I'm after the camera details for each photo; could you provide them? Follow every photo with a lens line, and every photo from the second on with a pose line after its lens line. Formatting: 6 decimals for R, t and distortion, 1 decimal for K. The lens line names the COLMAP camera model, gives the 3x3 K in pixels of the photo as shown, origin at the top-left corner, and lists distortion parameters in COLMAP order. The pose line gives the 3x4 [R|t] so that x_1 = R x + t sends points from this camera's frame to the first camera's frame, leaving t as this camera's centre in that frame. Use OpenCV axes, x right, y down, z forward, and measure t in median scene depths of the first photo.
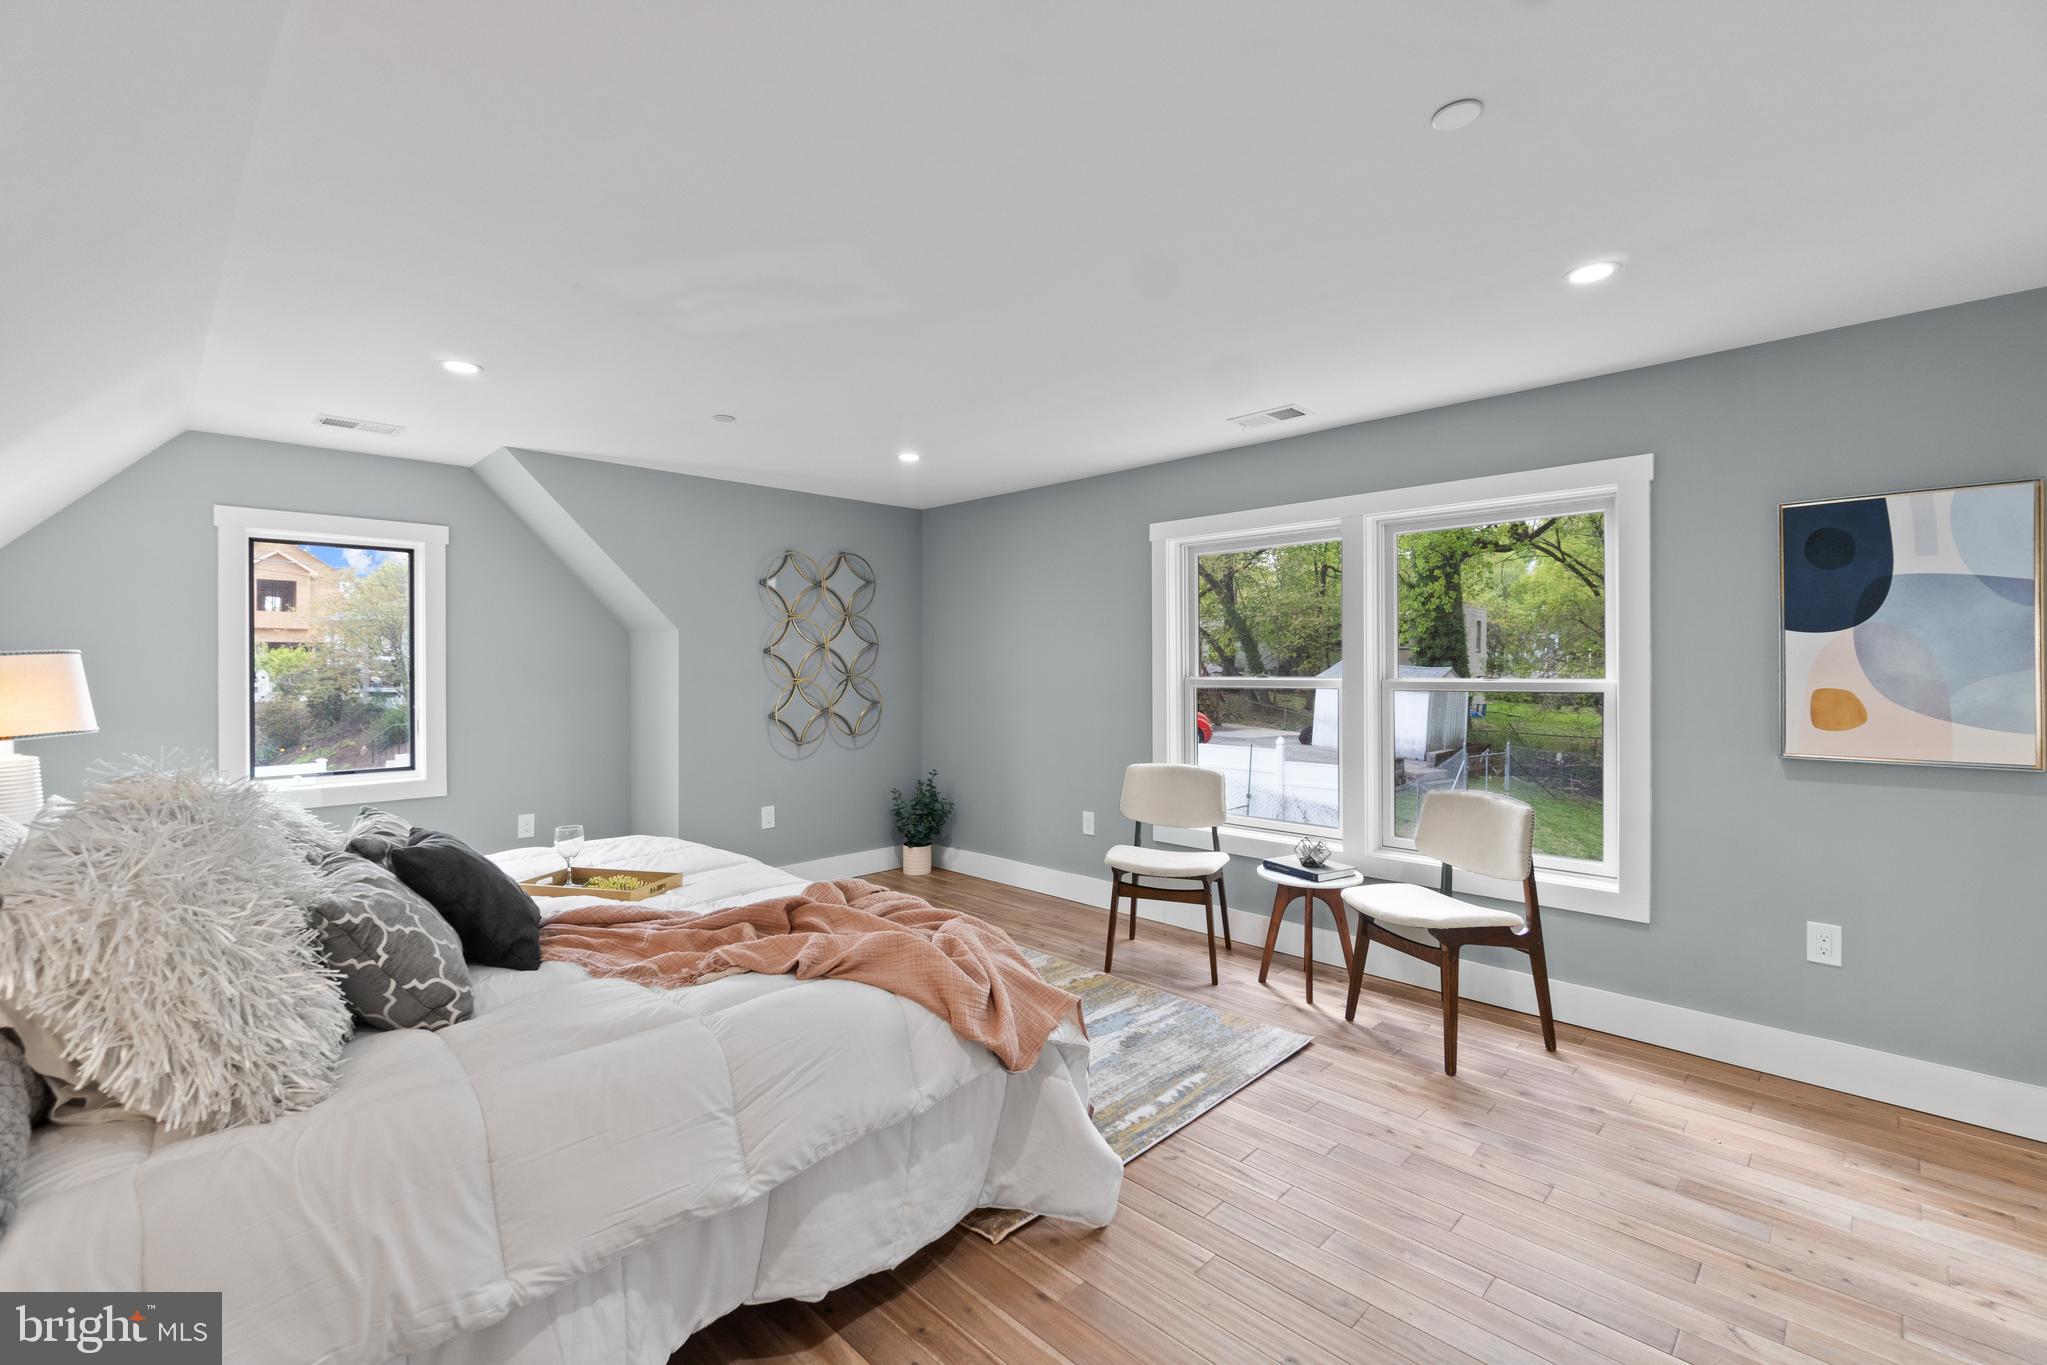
lens RADIAL K [[887.3, 0, 1010.6], [0, 887.3, 665.6], [0, 0, 1]] dist [-0.000885, 0.000388]
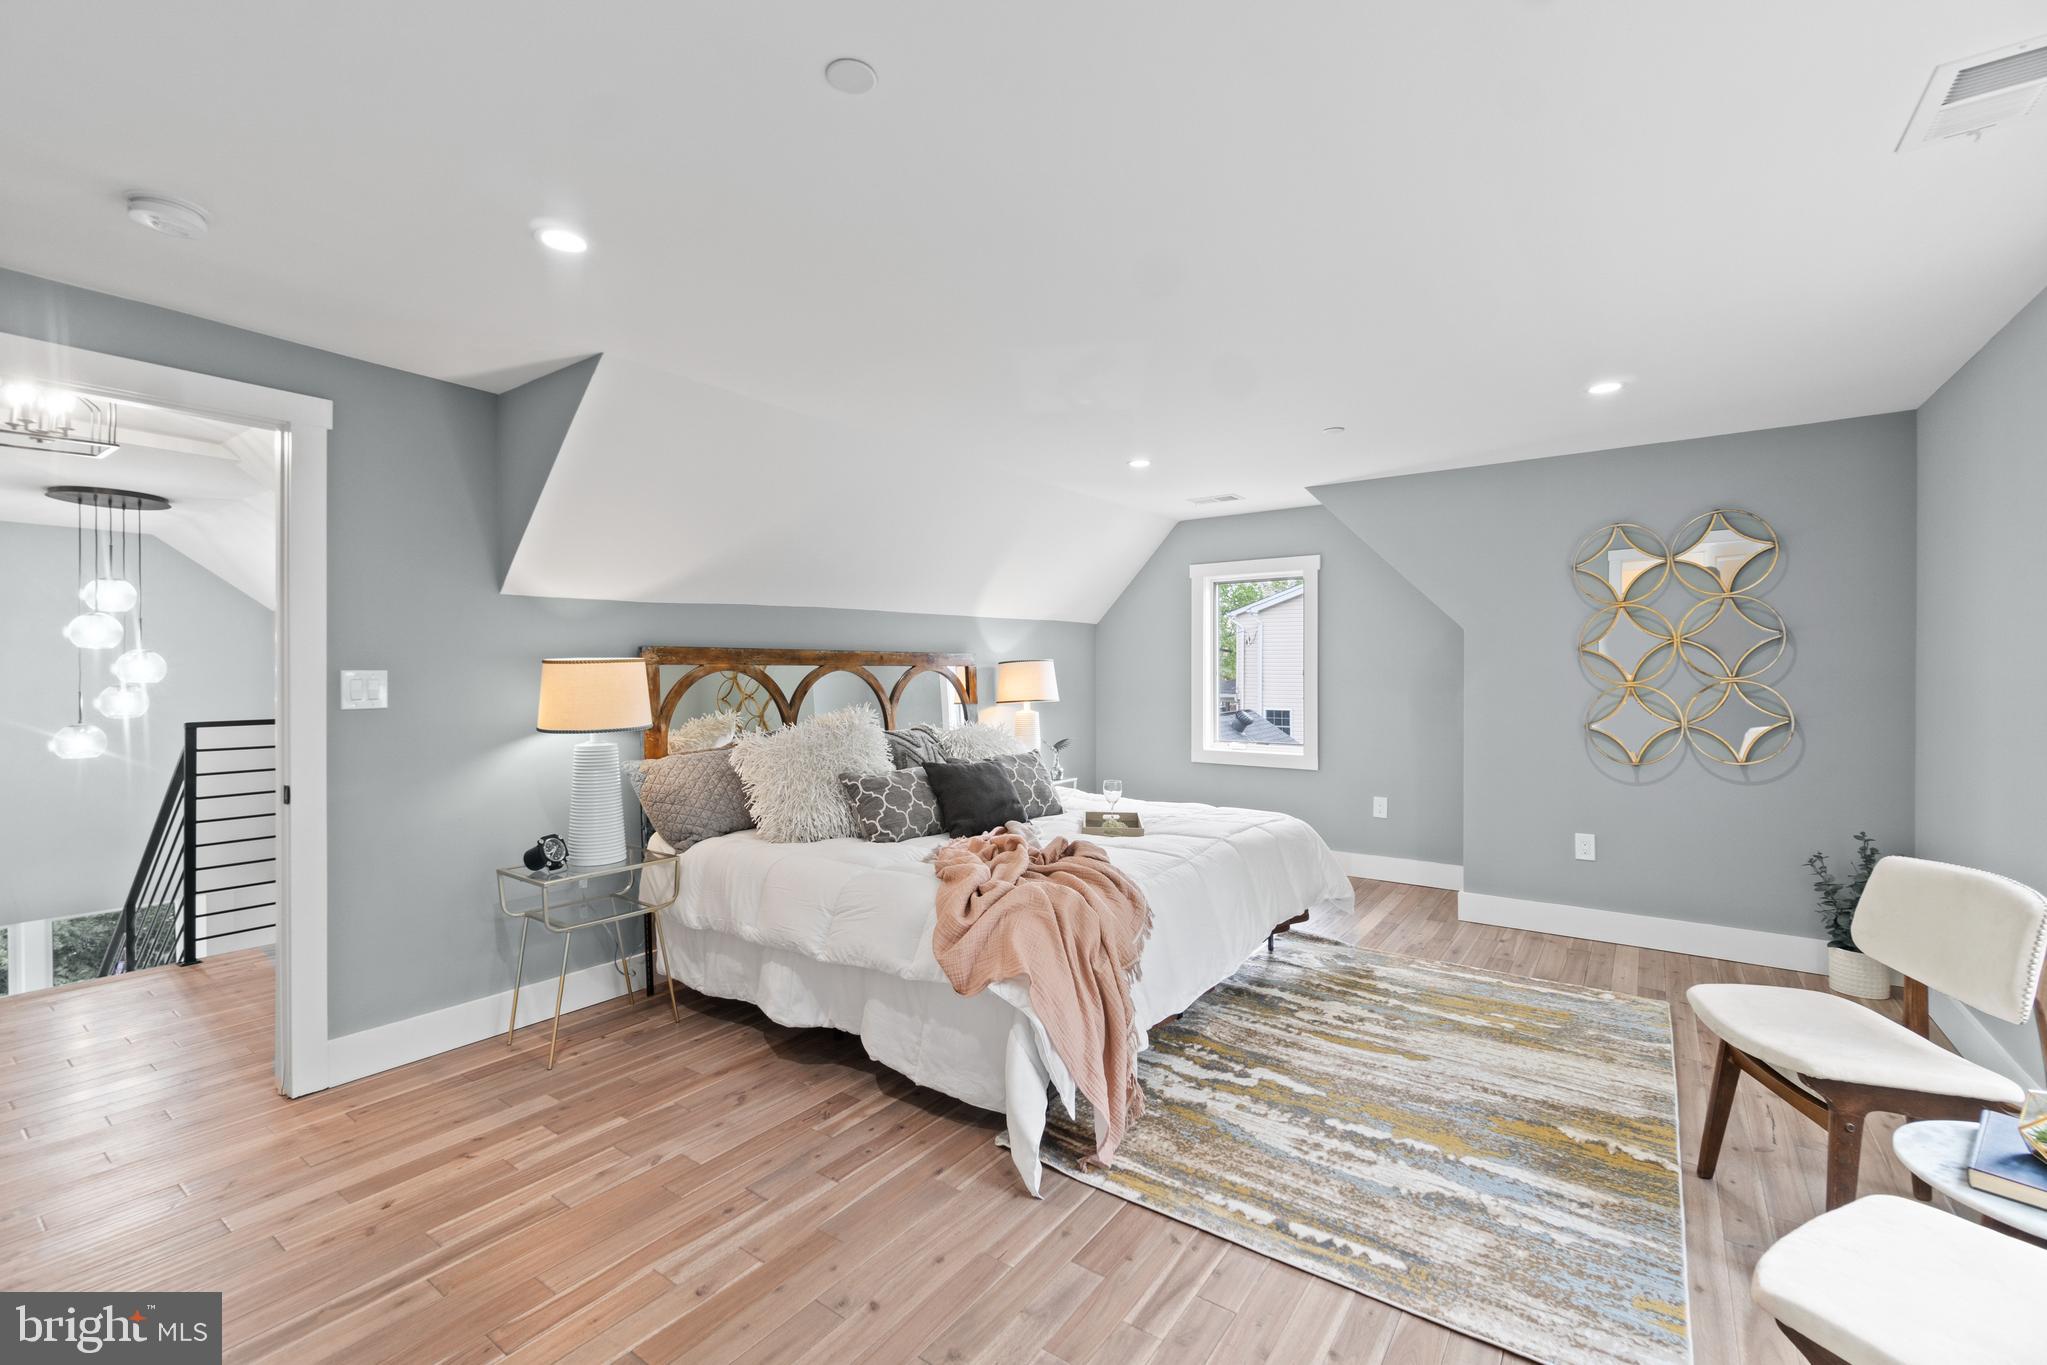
lens RADIAL K [[887.3, 0, 1010.6], [0, 887.3, 665.6], [0, 0, 1]] dist [-0.000885, 0.000388]
pose [[0.153830, 0.002355, -0.988095, 0.797185], [0.000209, 0.999997, 0.002416, -0.005075], [0.988097, -0.000578, 0.153829, 0.560425]]
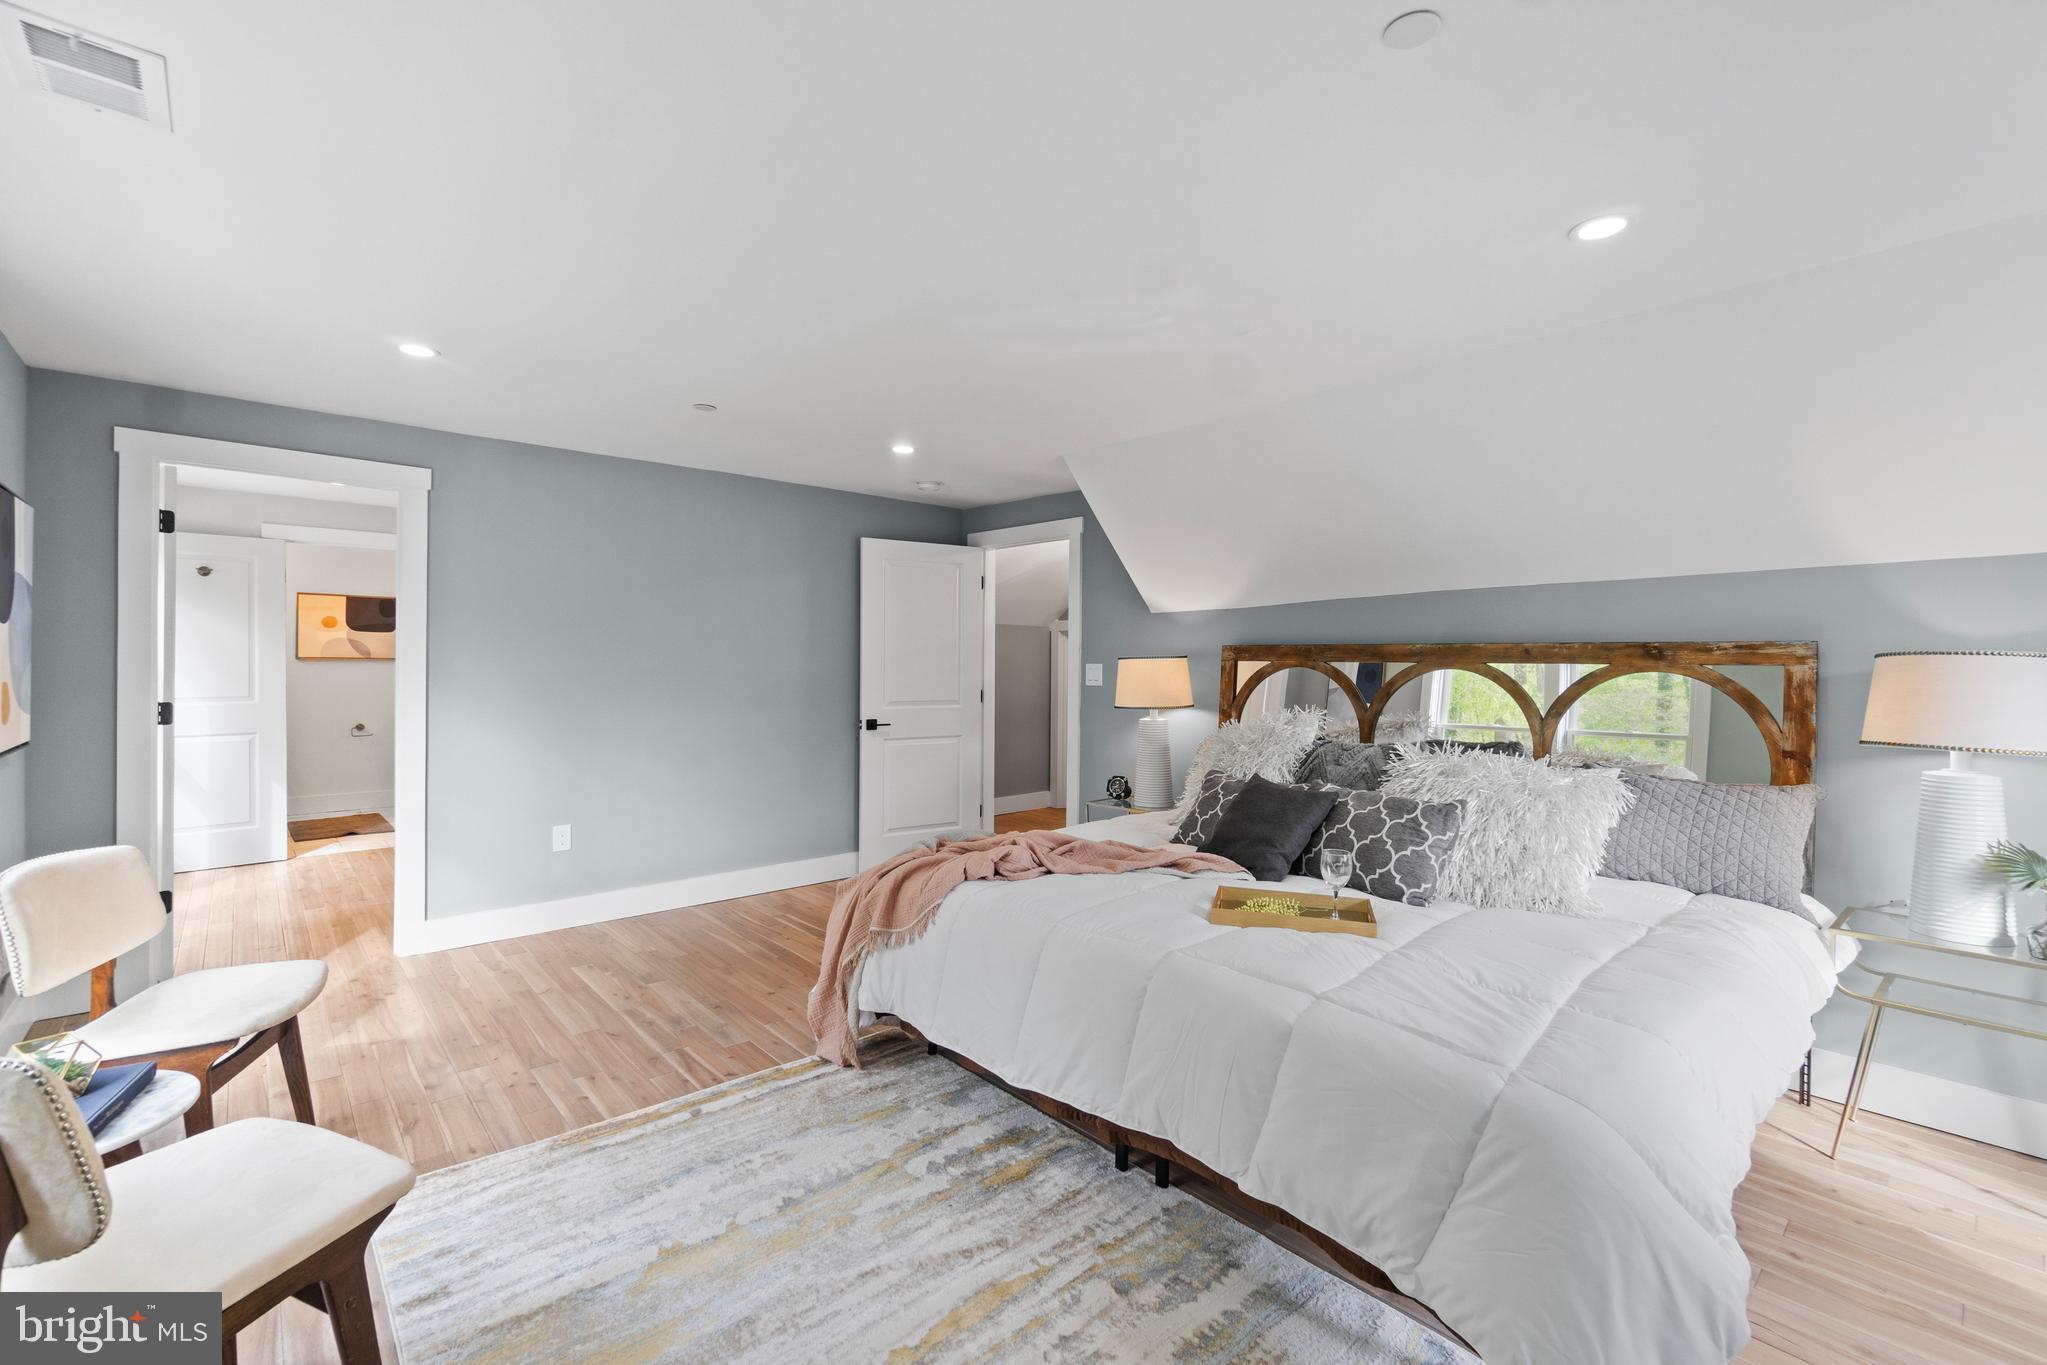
lens RADIAL K [[887.3, 0, 1010.6], [0, 887.3, 665.6], [0, 0, 1]] dist [-0.000885, 0.000388]
pose [[-0.997301, -0.006808, 0.073101, -0.214801], [-0.006658, 0.999975, 0.002297, 0.003446], [-0.073115, 0.001804, -0.997322, 1.697350]]
